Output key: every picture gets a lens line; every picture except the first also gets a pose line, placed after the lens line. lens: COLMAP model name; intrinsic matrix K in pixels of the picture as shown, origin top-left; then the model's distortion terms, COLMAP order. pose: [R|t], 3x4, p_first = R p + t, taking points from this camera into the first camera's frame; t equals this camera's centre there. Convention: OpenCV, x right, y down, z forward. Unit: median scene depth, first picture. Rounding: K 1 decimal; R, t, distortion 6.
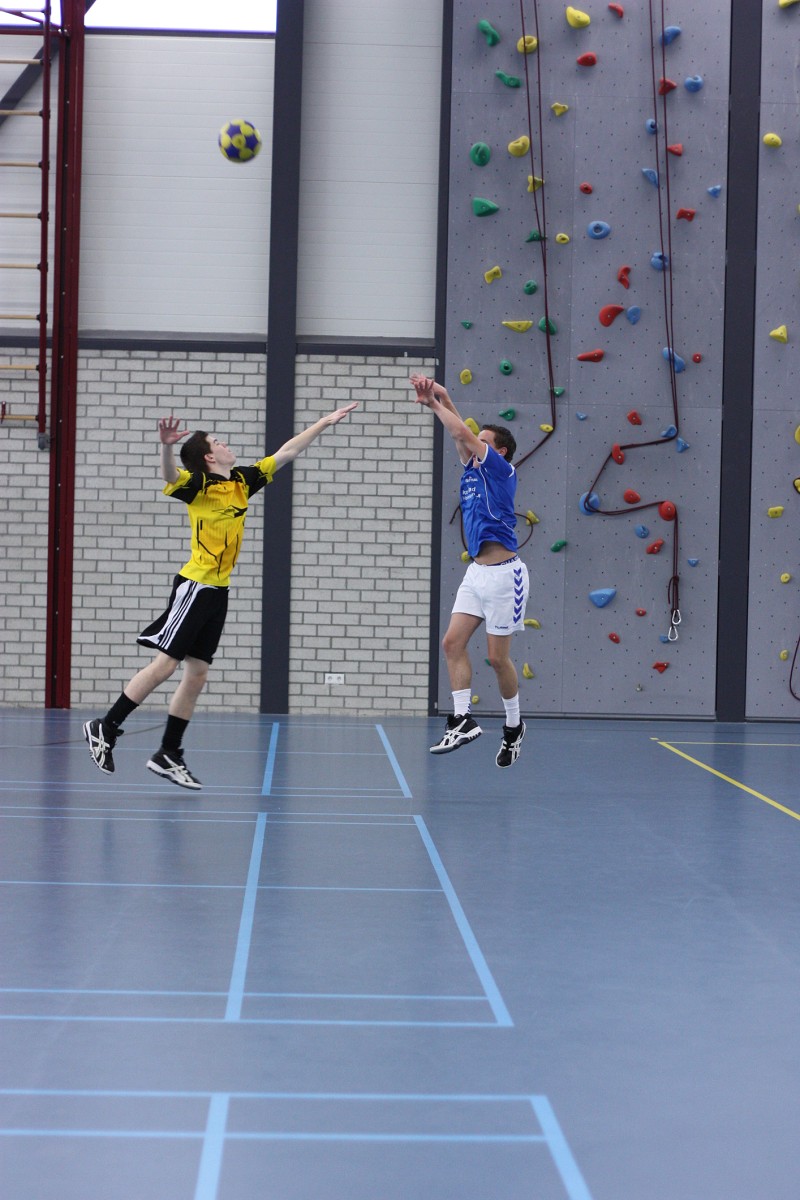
lens RADIAL K [[2797.7, 0, 406.4], [0, 2797.7, 611.0], [0, 0, 1]] dist [-0.114737, 0.000000]
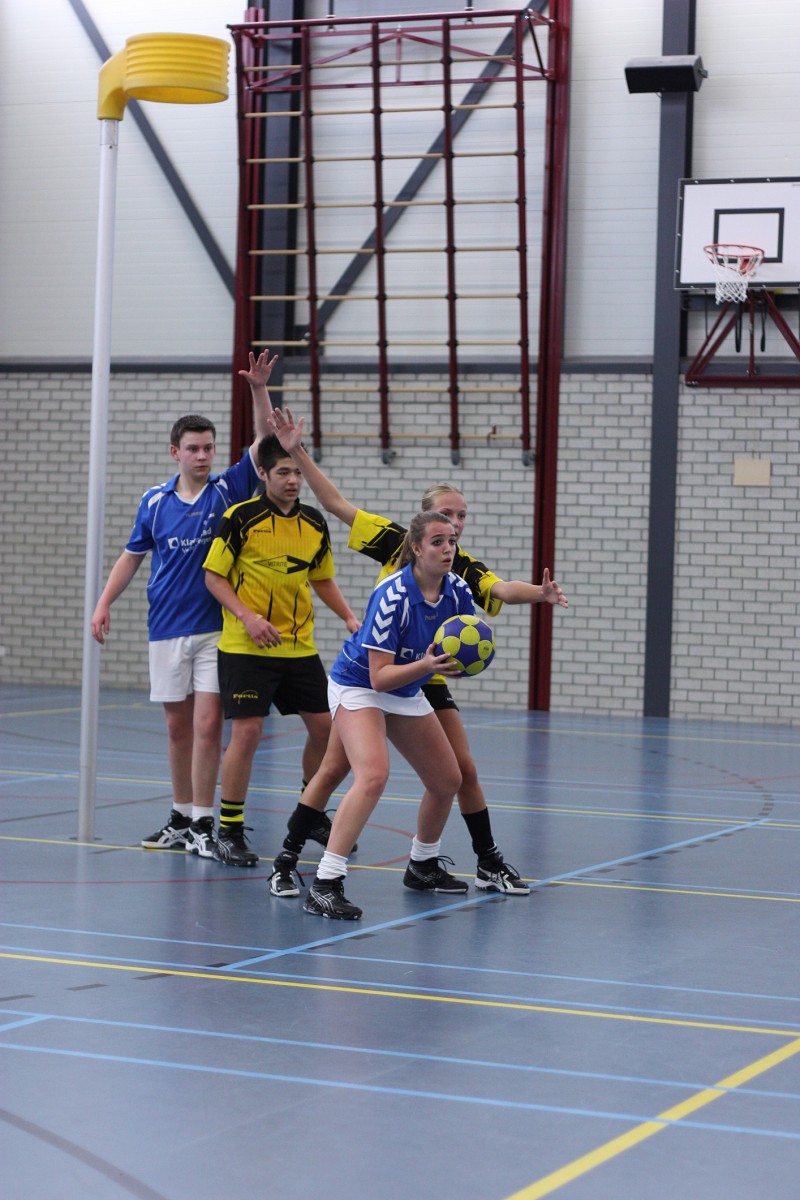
lens RADIAL K [[2797.7, 0, 401.0], [0, 2797.7, 608.7], [0, 0, 1]] dist [-0.114737, 0.000000]
pose [[0.906681, 0.013298, -0.421608, 0.280488], [-0.018758, 0.999785, -0.008804, 0.006343], [0.421400, 0.015891, 0.906735, 0.008772]]
